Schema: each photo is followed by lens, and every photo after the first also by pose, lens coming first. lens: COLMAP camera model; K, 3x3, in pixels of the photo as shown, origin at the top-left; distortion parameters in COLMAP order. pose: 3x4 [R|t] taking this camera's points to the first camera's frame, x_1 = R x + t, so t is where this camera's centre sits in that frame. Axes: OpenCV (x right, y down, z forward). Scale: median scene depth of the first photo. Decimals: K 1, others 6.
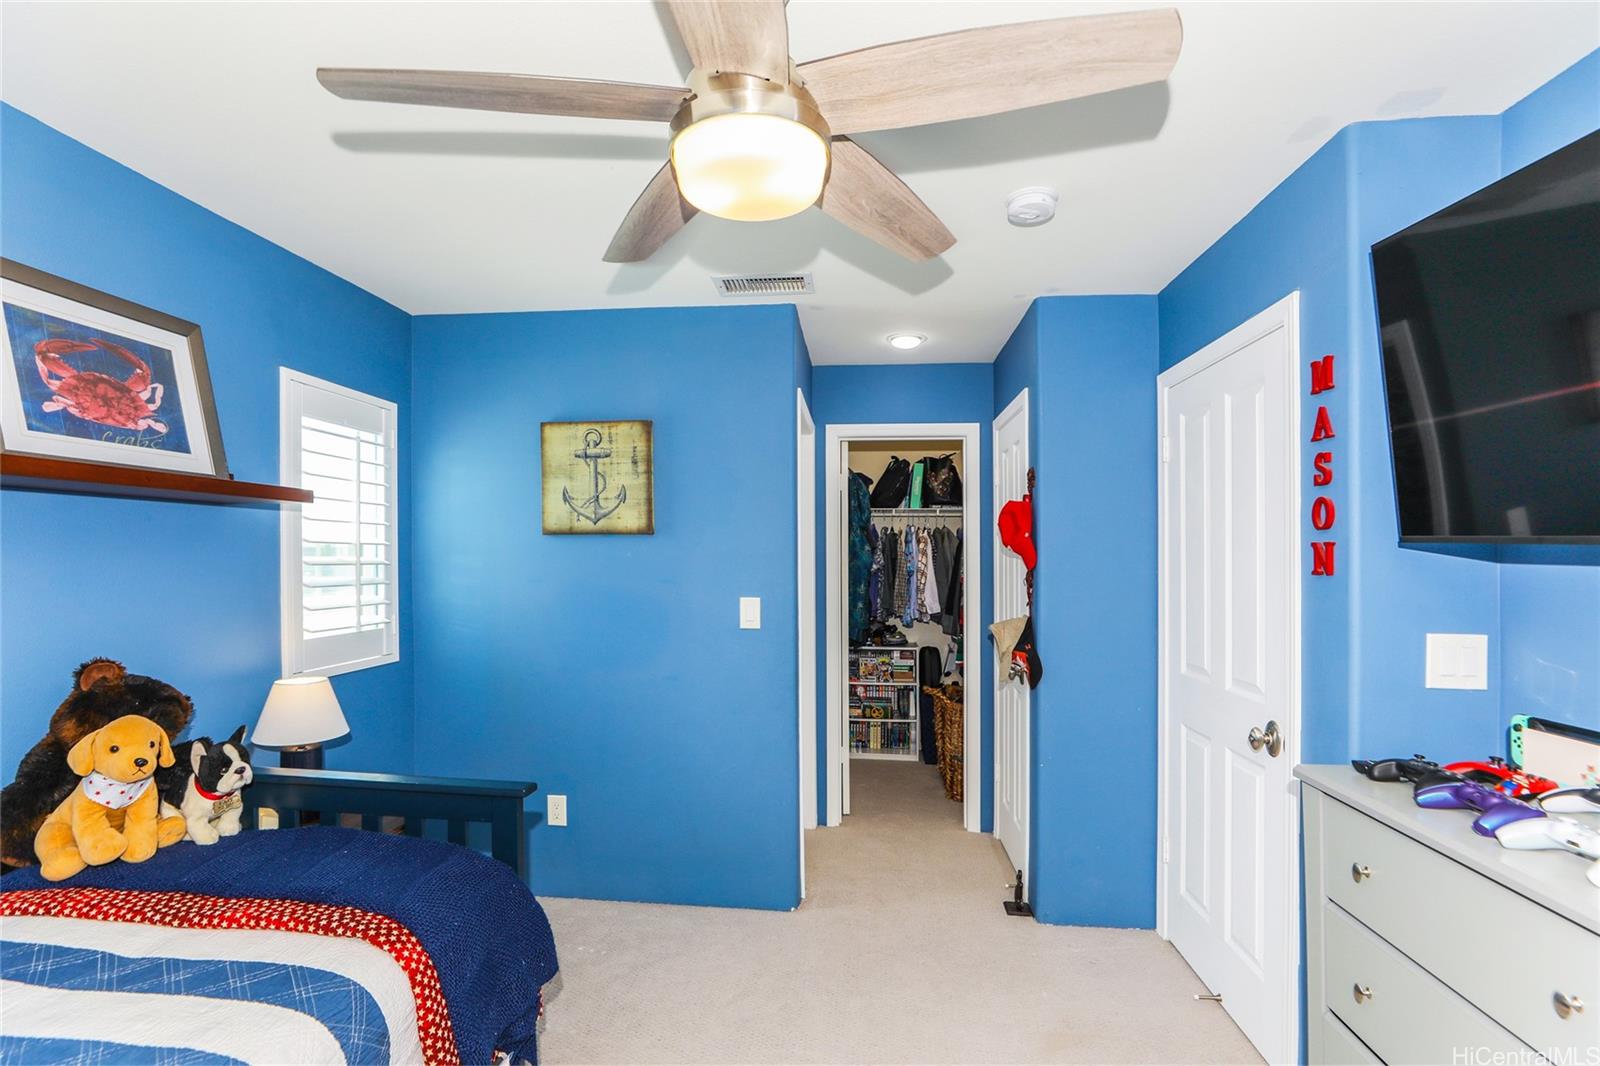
lens RADIAL K [[728.9, 0, 795.8], [0, 728.9, 555.9], [0, 0, 1]] dist [-0.029774, 0.011732]
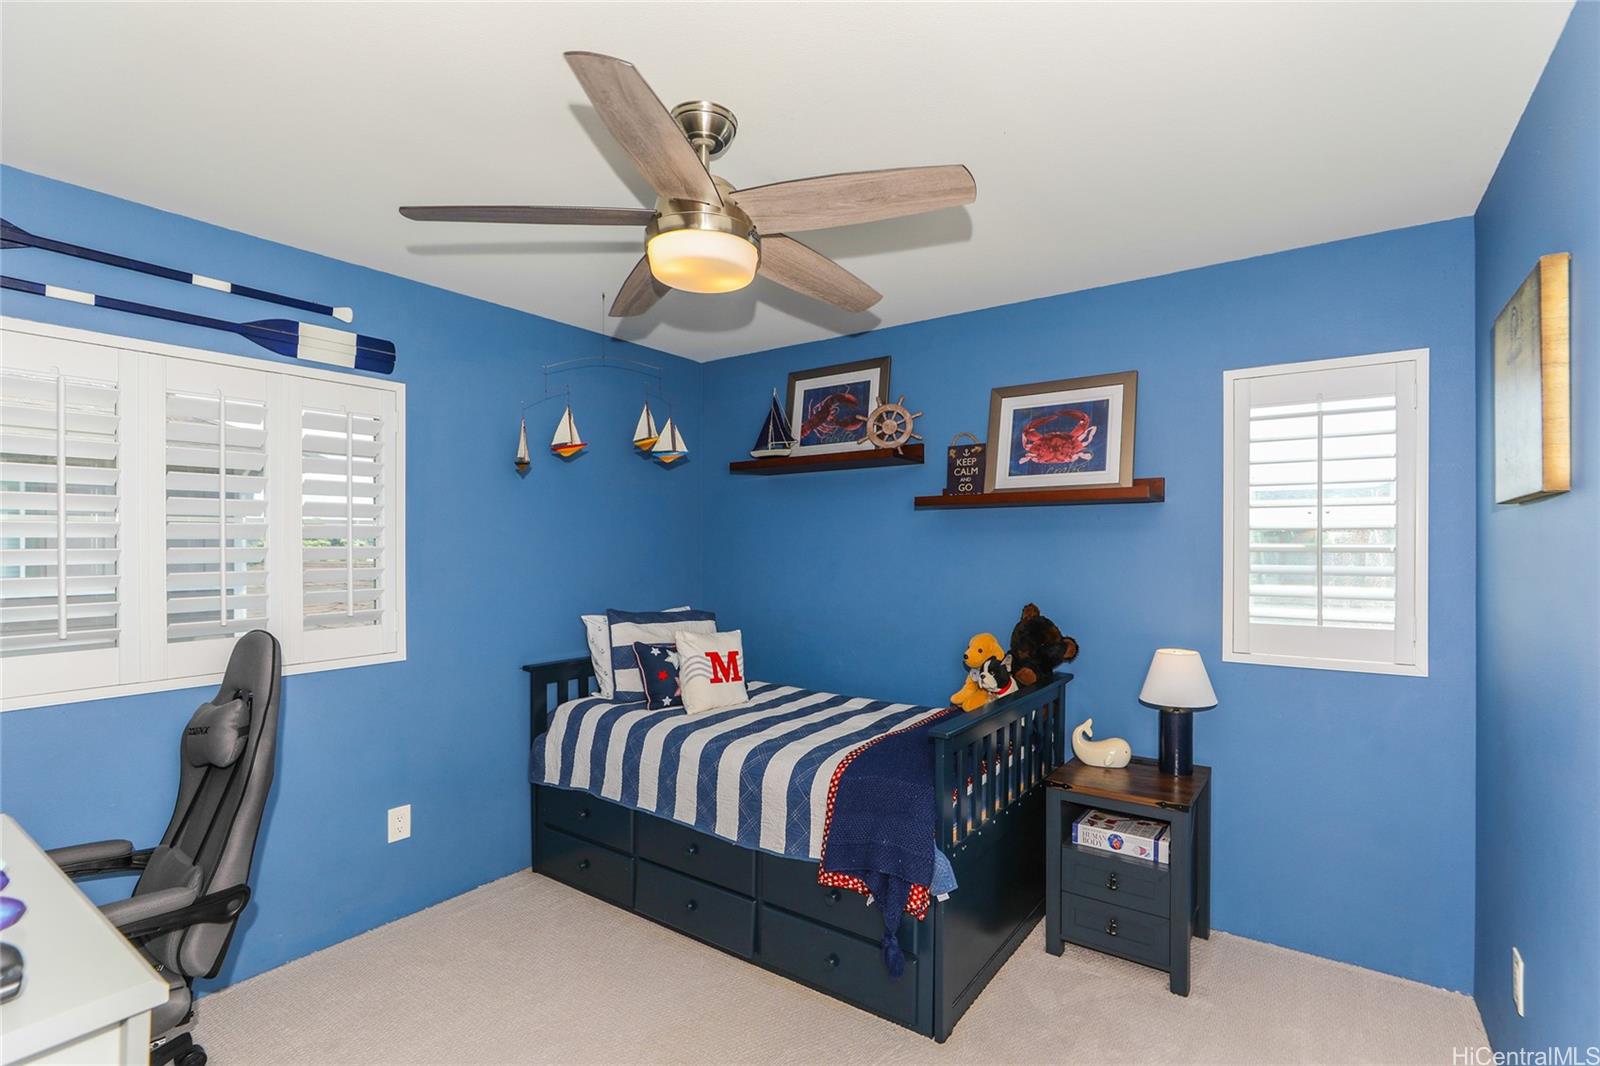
lens RADIAL K [[728.9, 0, 795.8], [0, 728.9, 555.9], [0, 0, 1]] dist [-0.029774, 0.011732]
pose [[-0.523458, 0.005801, -0.852032, 0.705033], [-0.002361, 0.999963, 0.008259, 0.014522], [0.852048, 0.006335, -0.523425, 1.279041]]
